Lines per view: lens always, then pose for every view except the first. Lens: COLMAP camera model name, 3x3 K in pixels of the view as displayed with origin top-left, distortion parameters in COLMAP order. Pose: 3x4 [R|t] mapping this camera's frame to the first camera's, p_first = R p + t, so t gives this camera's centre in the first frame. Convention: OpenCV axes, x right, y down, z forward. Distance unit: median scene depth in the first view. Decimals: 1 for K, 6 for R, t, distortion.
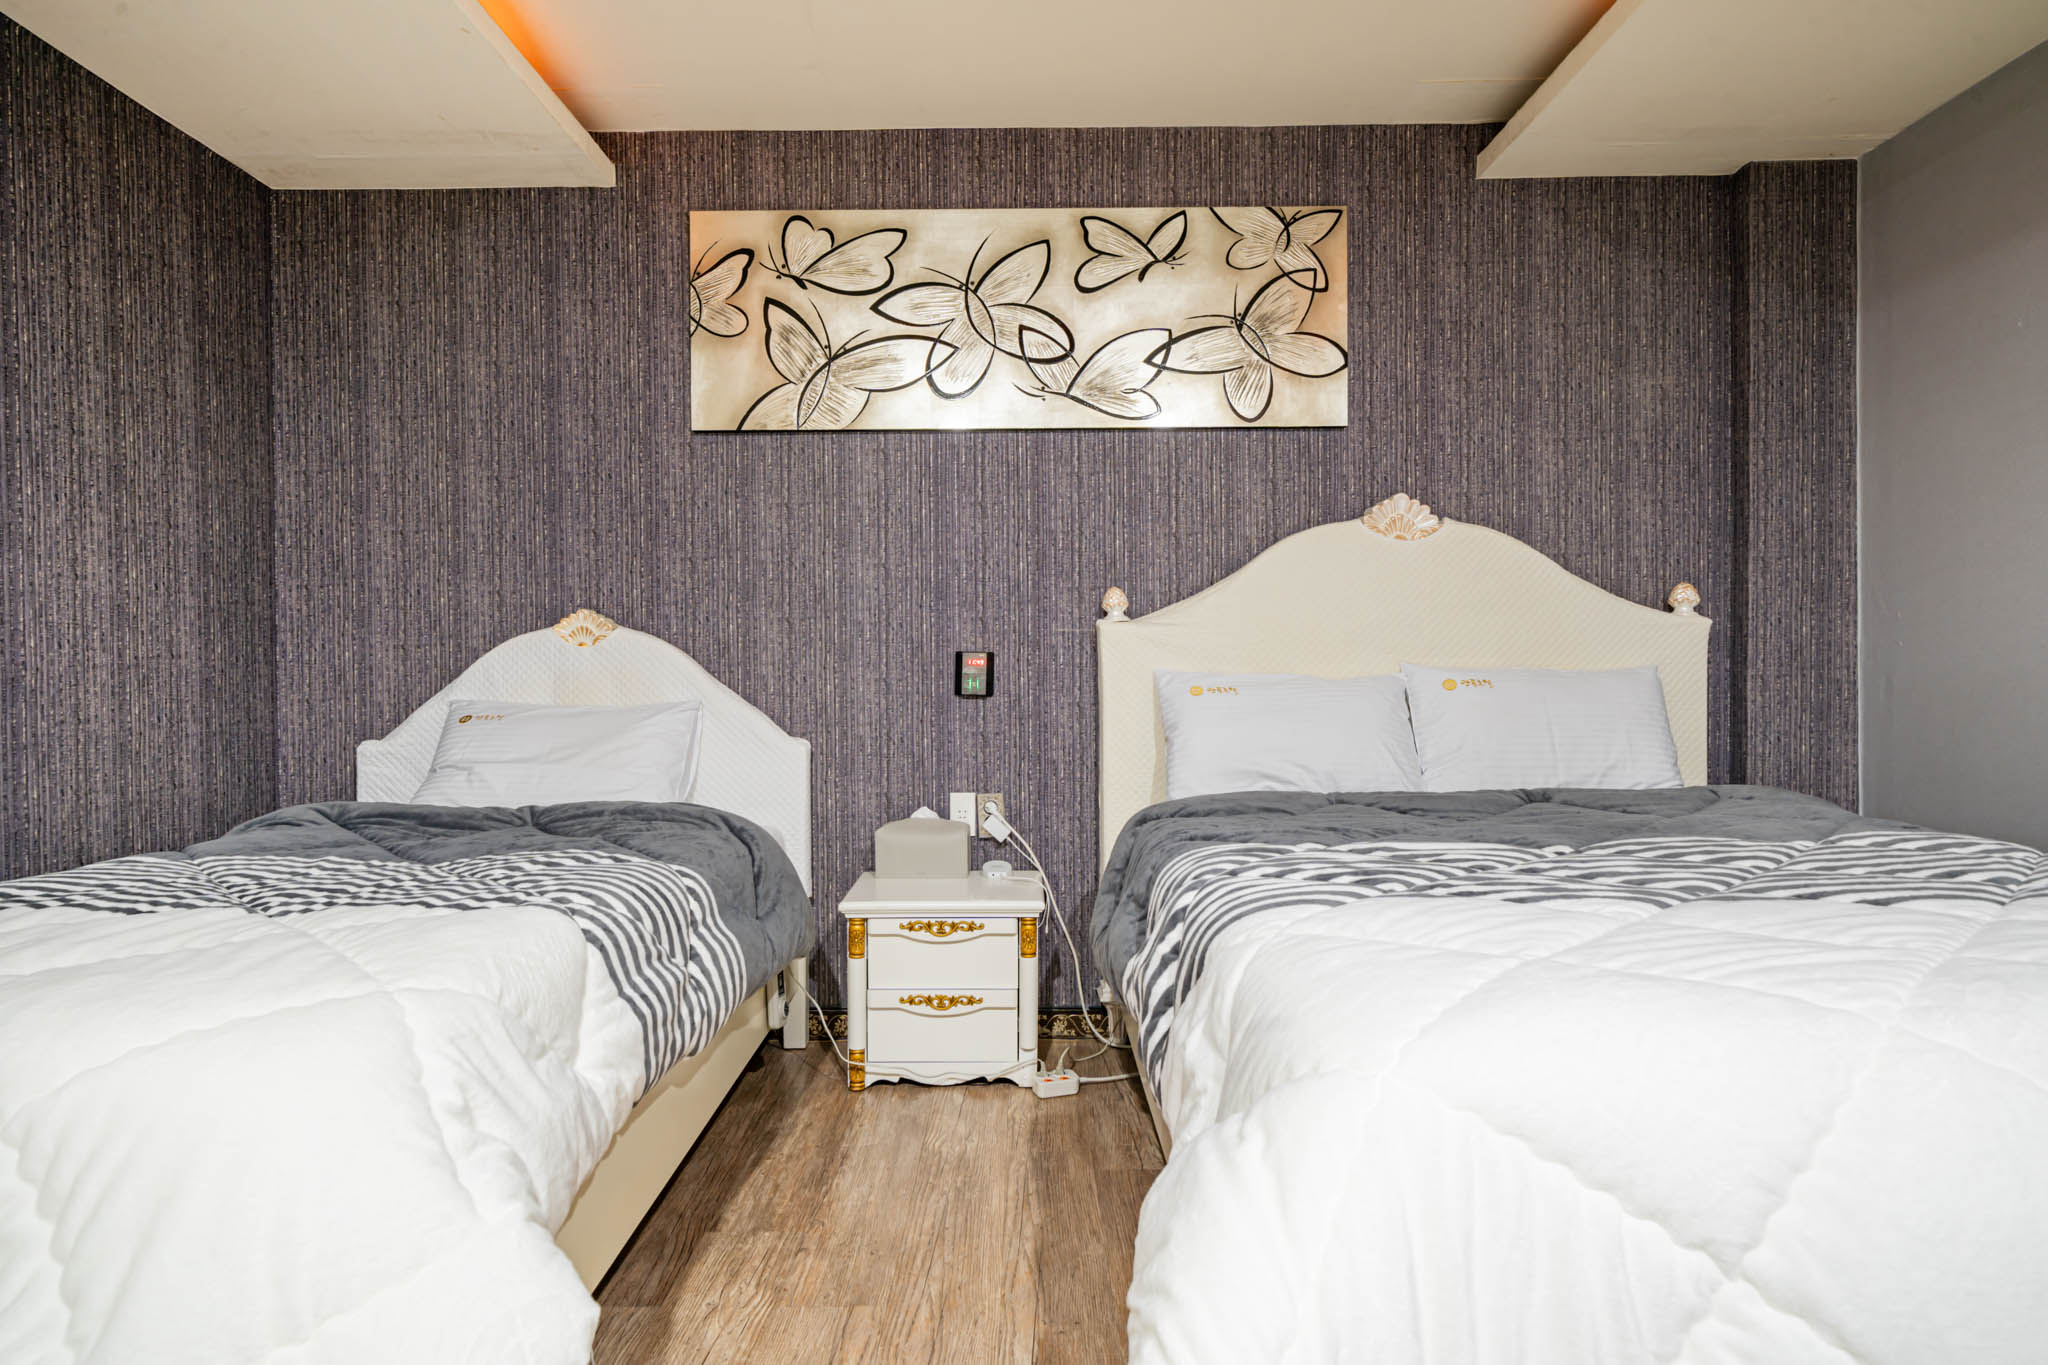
lens RADIAL K [[1122.1, 0, 1024.5], [0, 1122.1, 685.4], [0, 0, 1]] dist [0.000414, 0.000073]
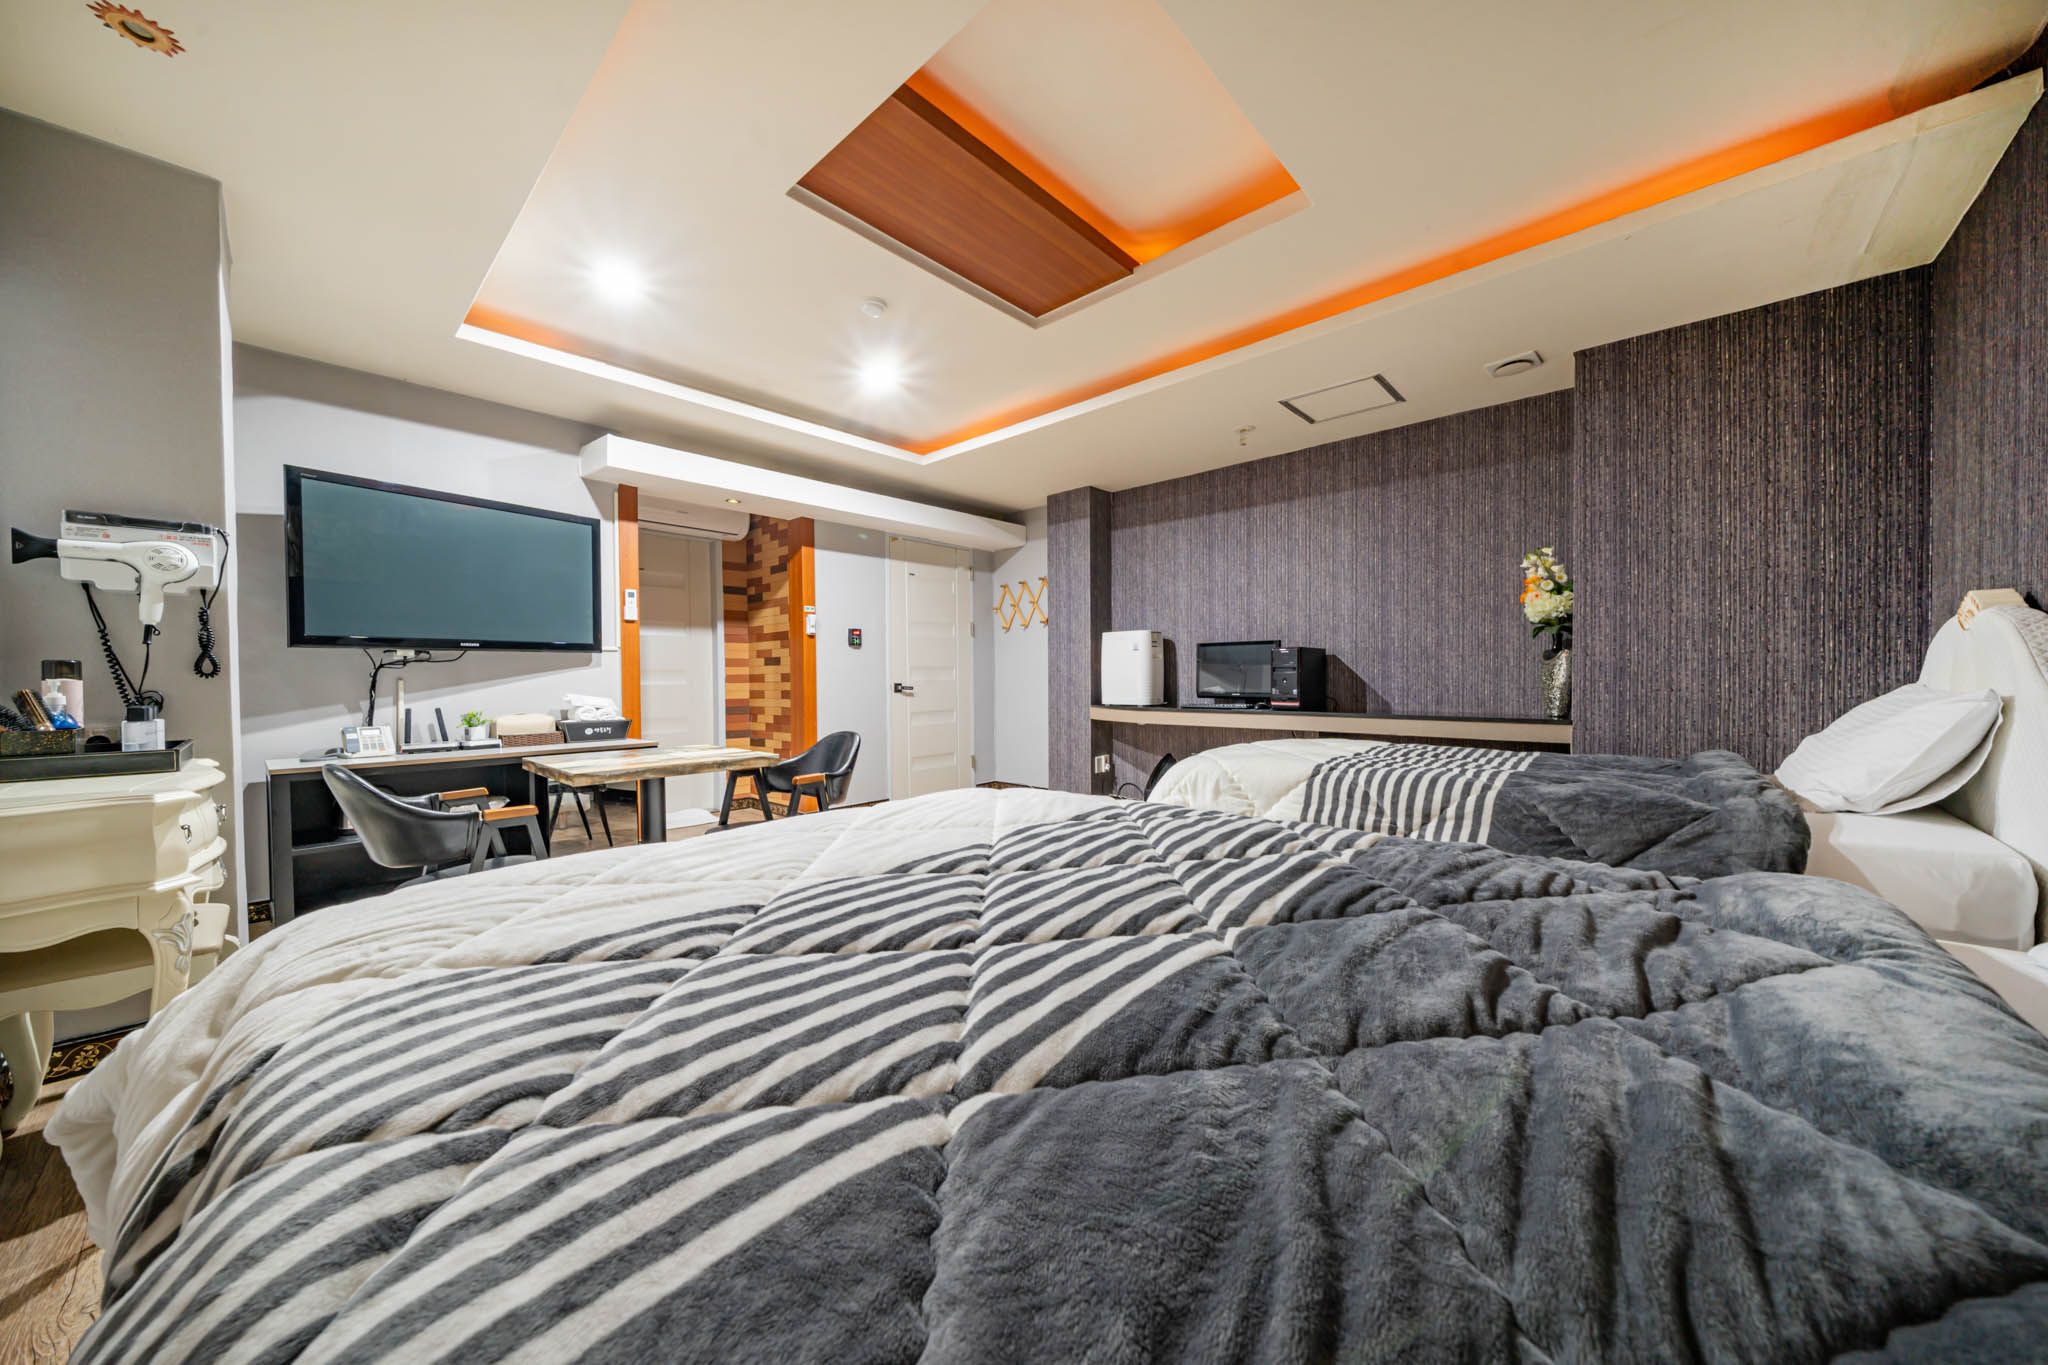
lens RADIAL K [[690.3, 0, 1023.1], [0, 690.3, 679.2], [0, 0, 1]] dist [-0.000066, -0.000005]
pose [[-0.676626, 0.015888, -0.736155, 0.686500], [0.005532, 0.999849, 0.016494, -0.009998], [0.736306, 0.007088, -0.676612, 0.962358]]
